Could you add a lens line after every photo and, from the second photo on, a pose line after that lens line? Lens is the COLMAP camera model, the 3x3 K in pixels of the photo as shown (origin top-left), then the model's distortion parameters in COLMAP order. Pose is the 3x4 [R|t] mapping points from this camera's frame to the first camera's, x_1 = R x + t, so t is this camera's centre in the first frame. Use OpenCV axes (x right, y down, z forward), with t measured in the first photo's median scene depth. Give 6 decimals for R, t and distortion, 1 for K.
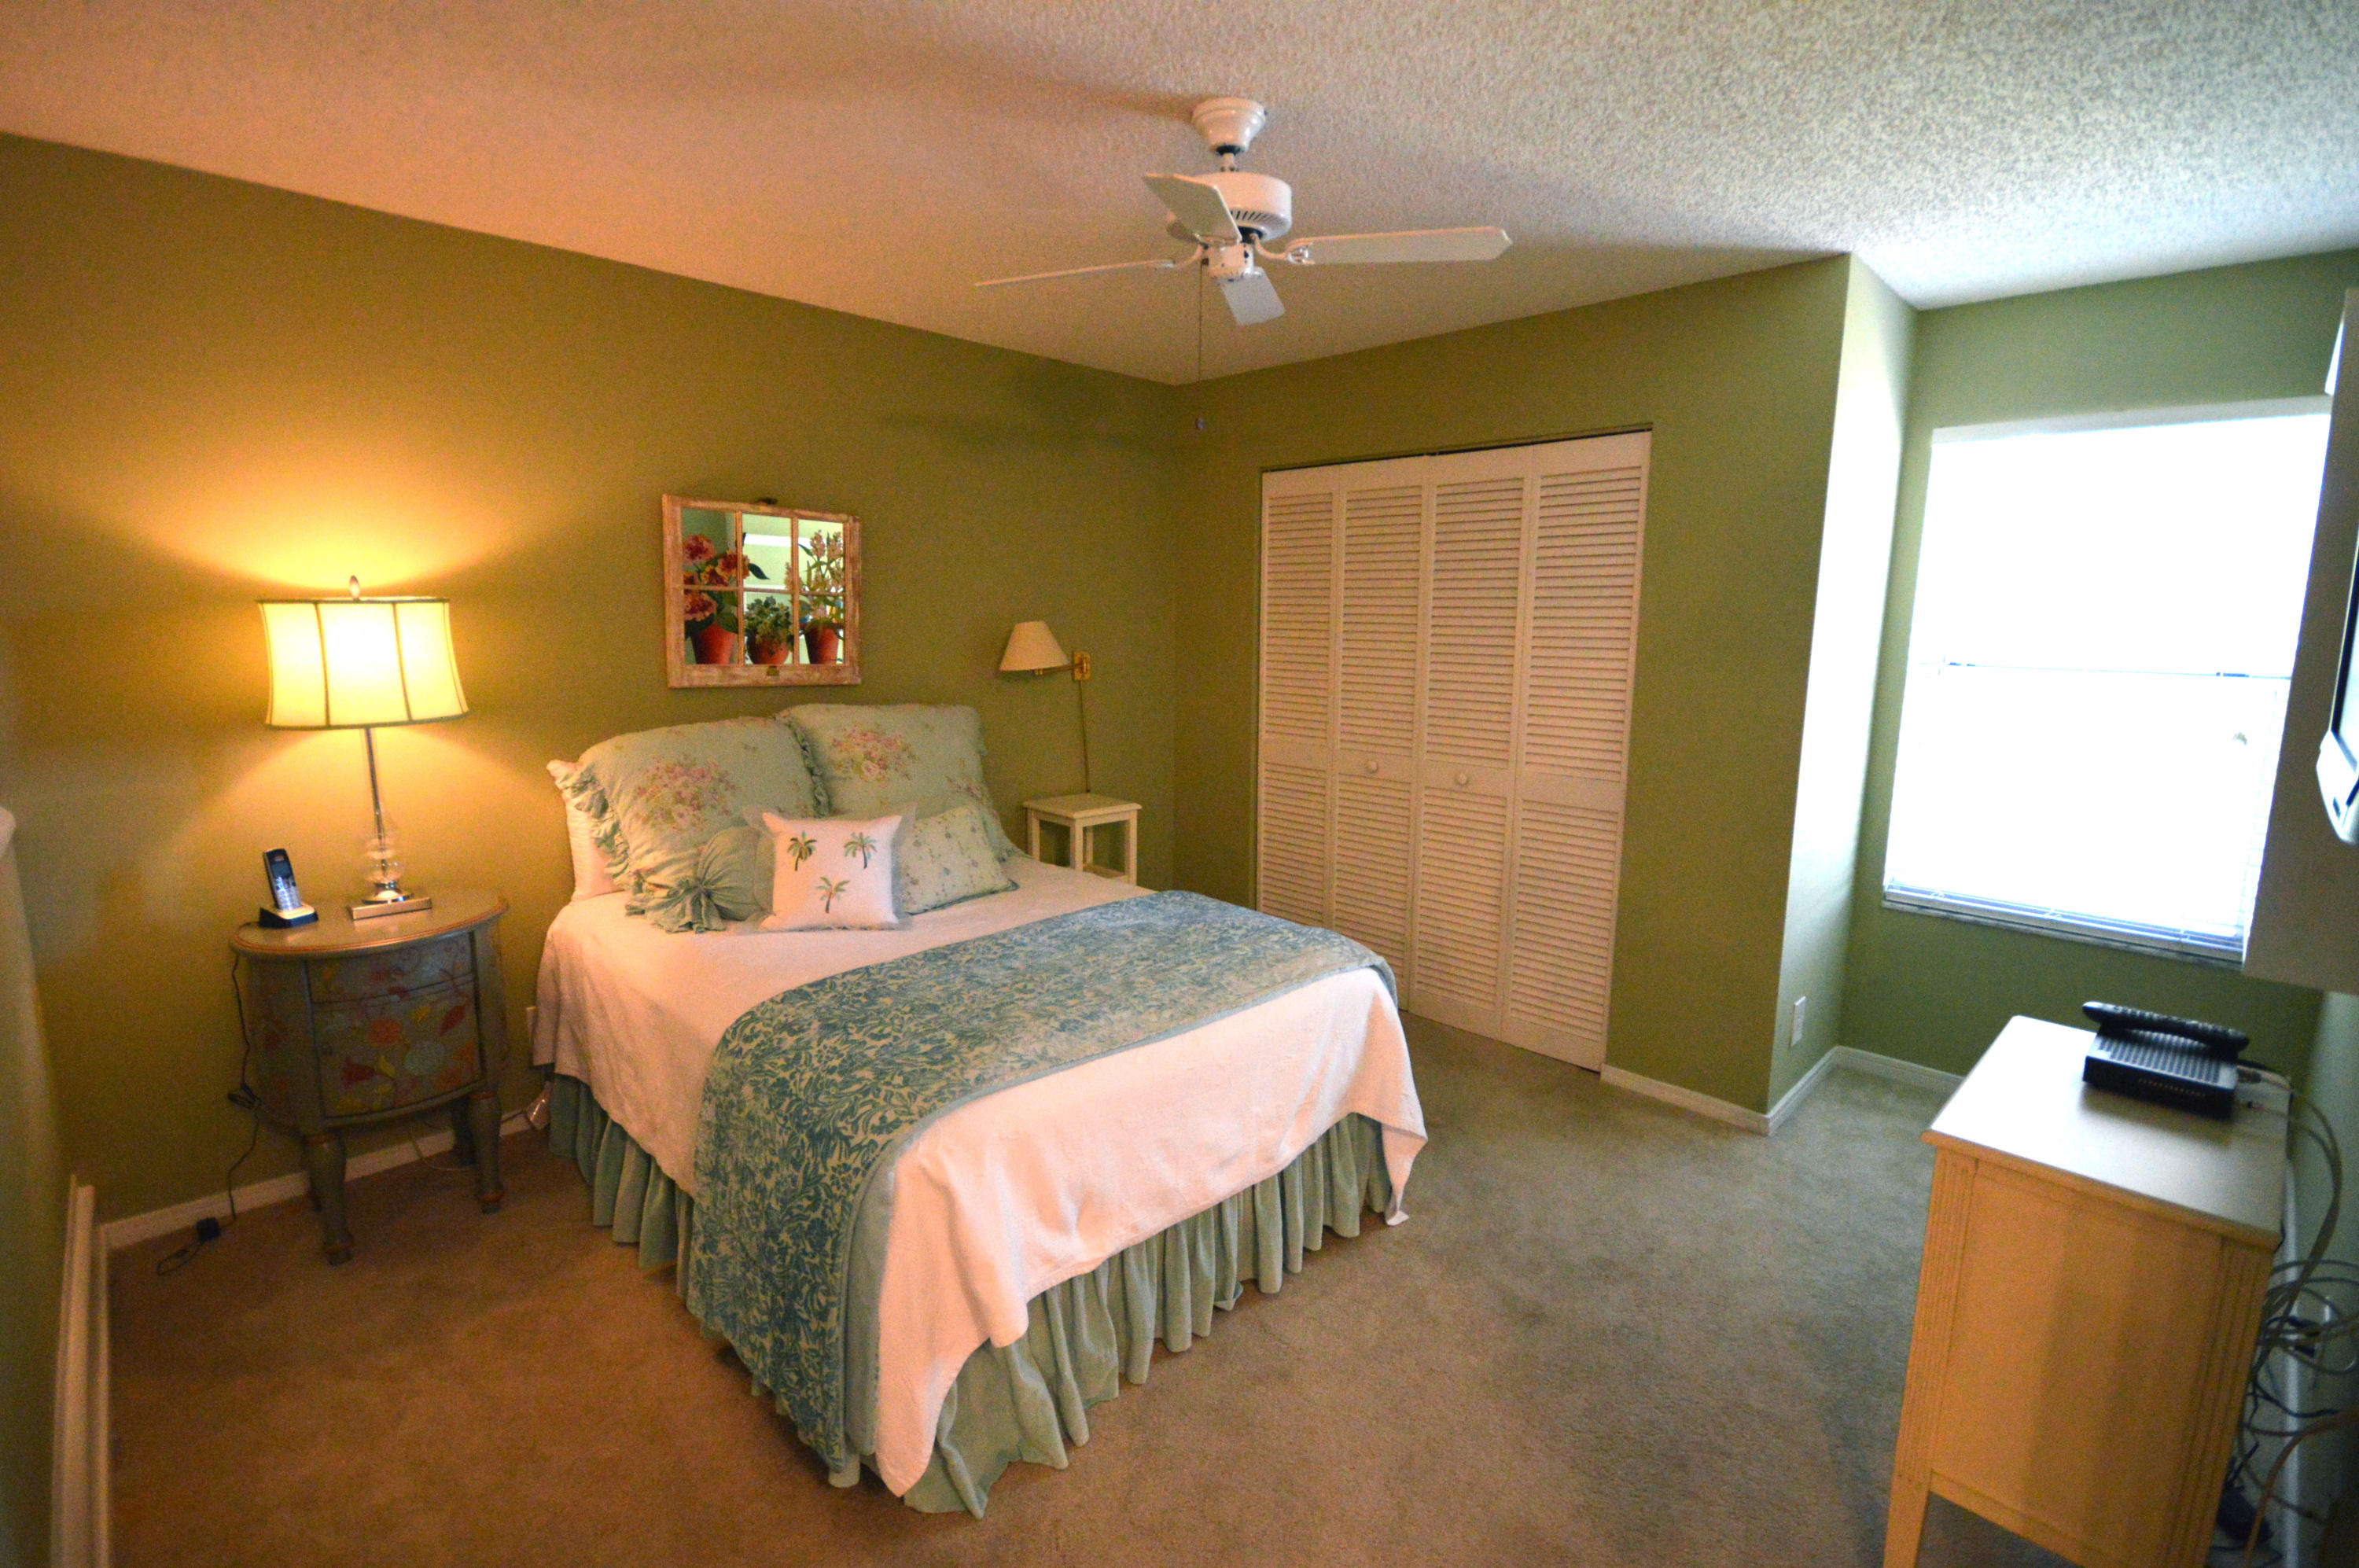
lens RADIAL K [[1069.0, 0, 1174.2], [0, 1069.0, 787.0], [0, 0, 1]] dist [0.000045, -0.004963]
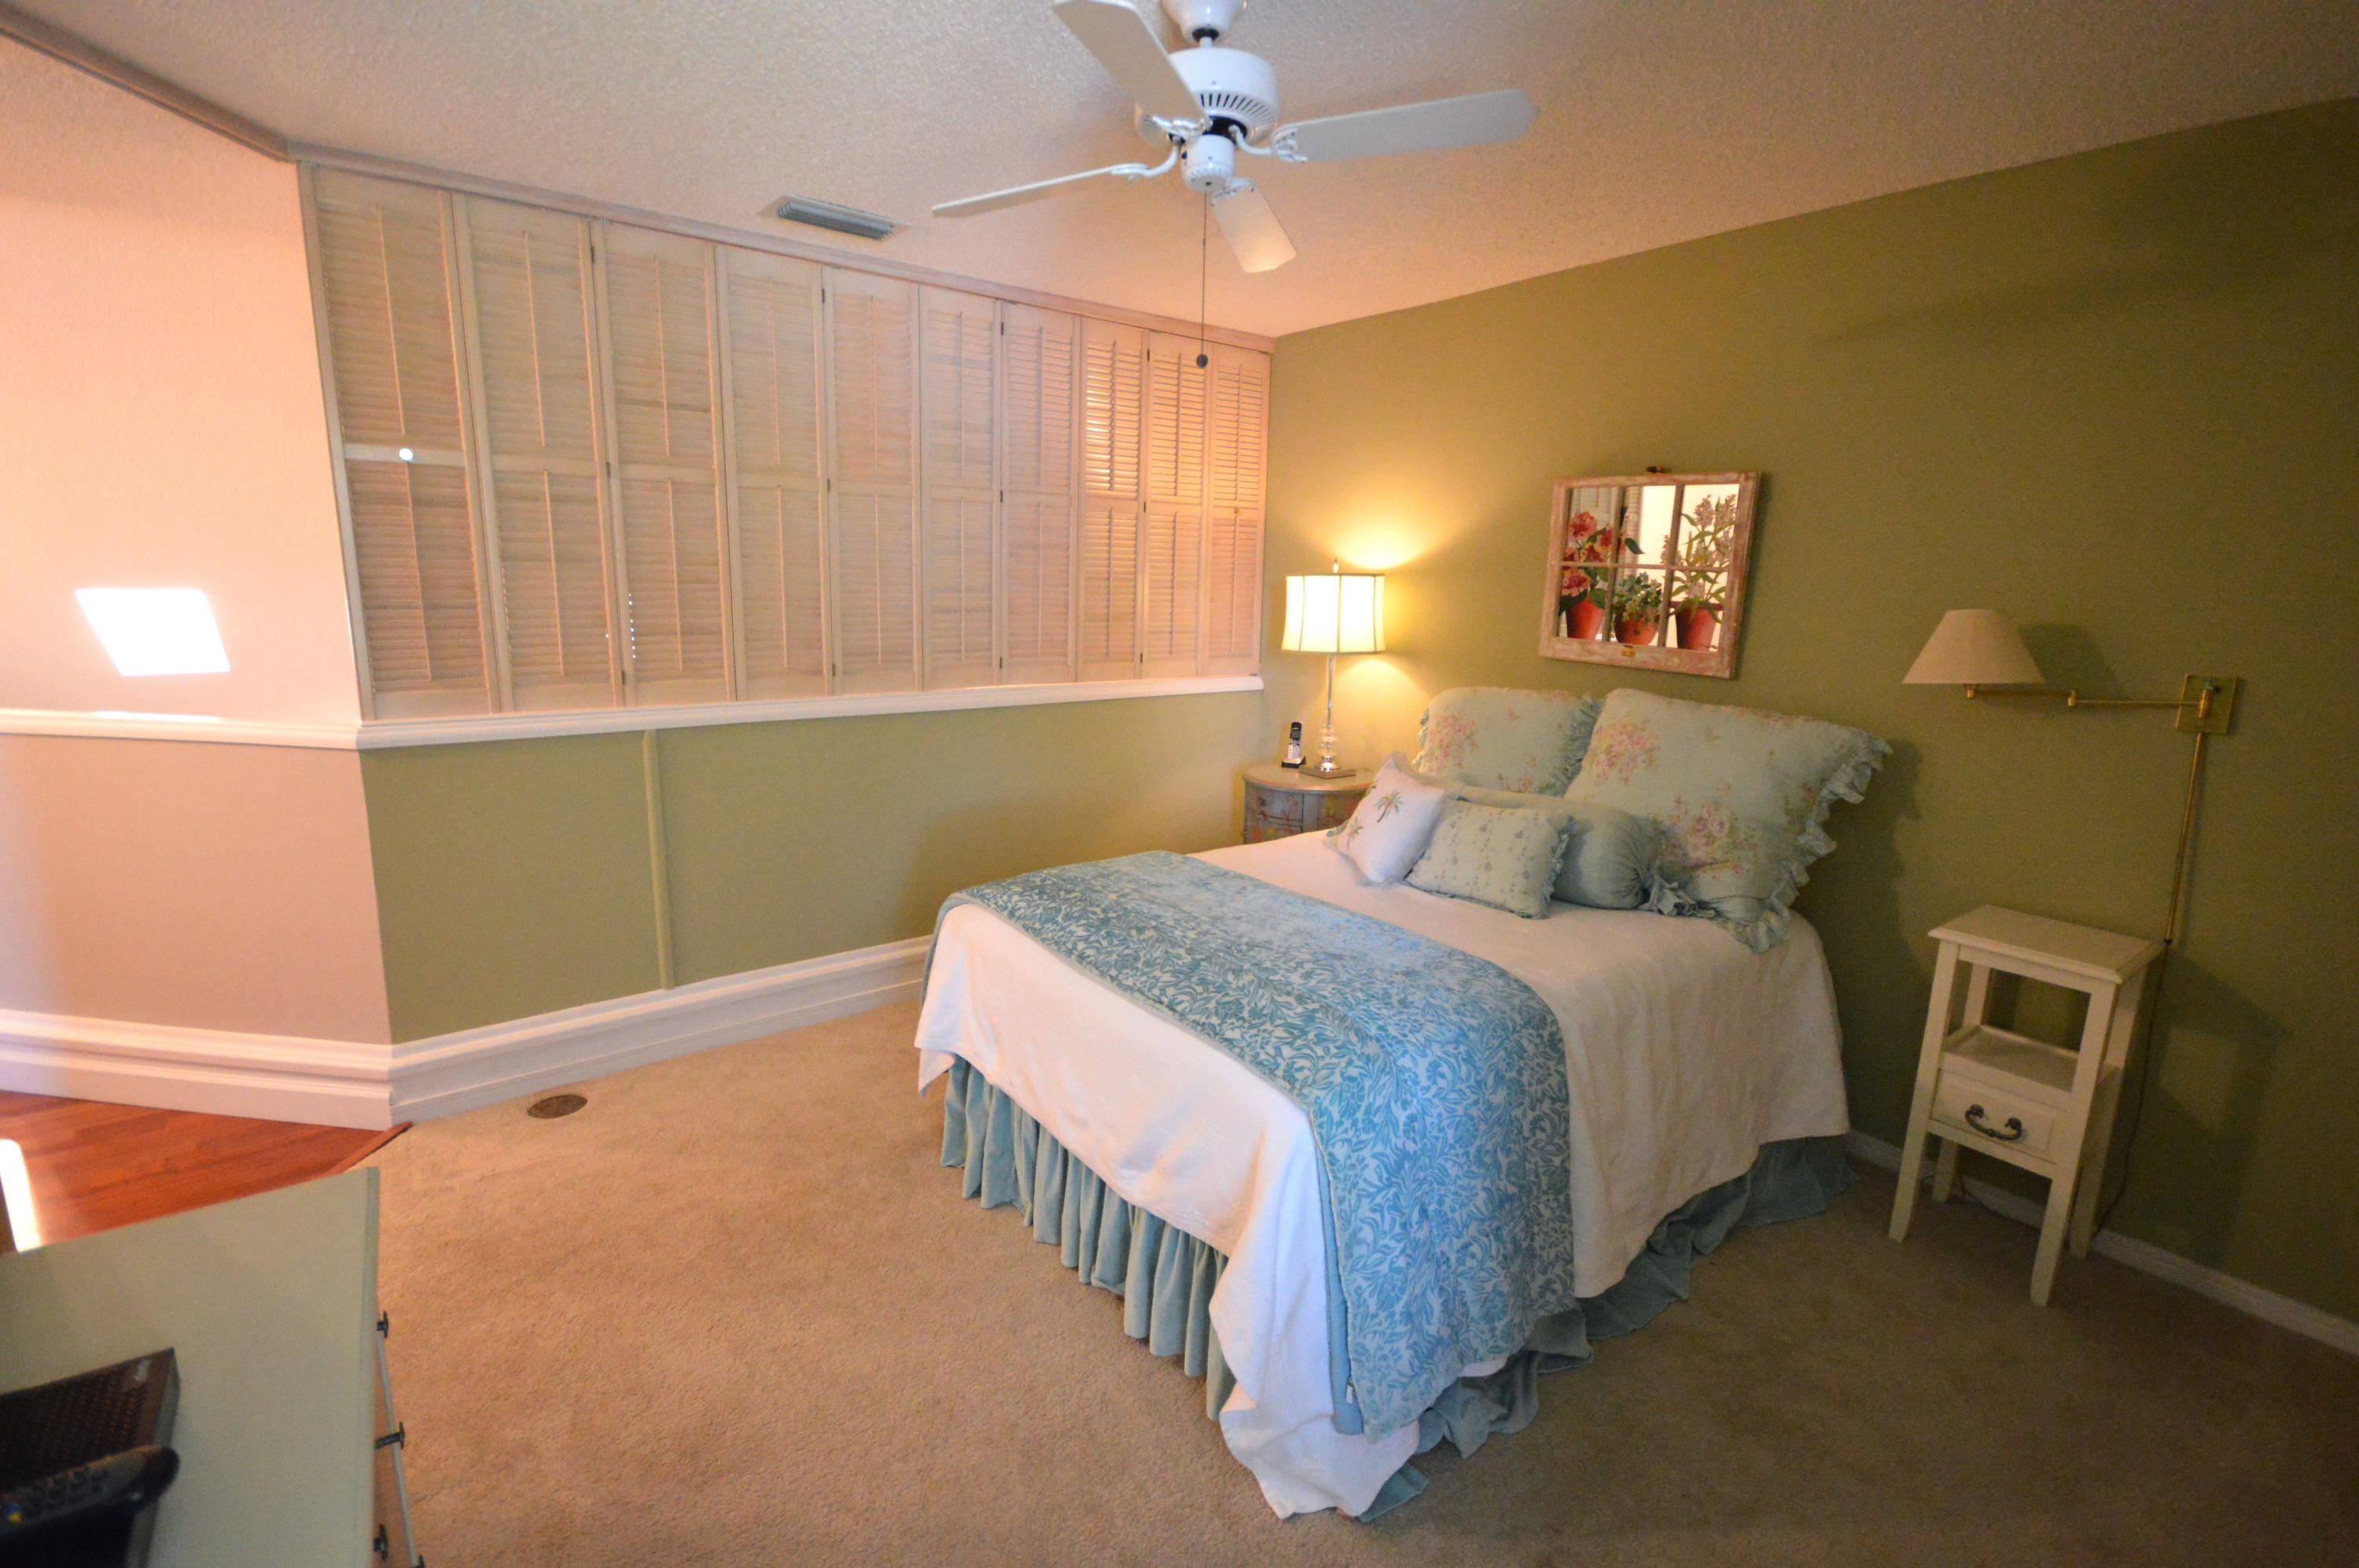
lens RADIAL K [[1069.0, 0, 1174.7], [0, 1069.0, 777.7], [0, 0, 1]] dist [0.000045, -0.004963]
pose [[-0.151349, 0.172105, -0.973383, 0.633577], [-0.183337, 0.962753, 0.198732, -0.115863], [0.971330, 0.208534, -0.114159, 0.746660]]
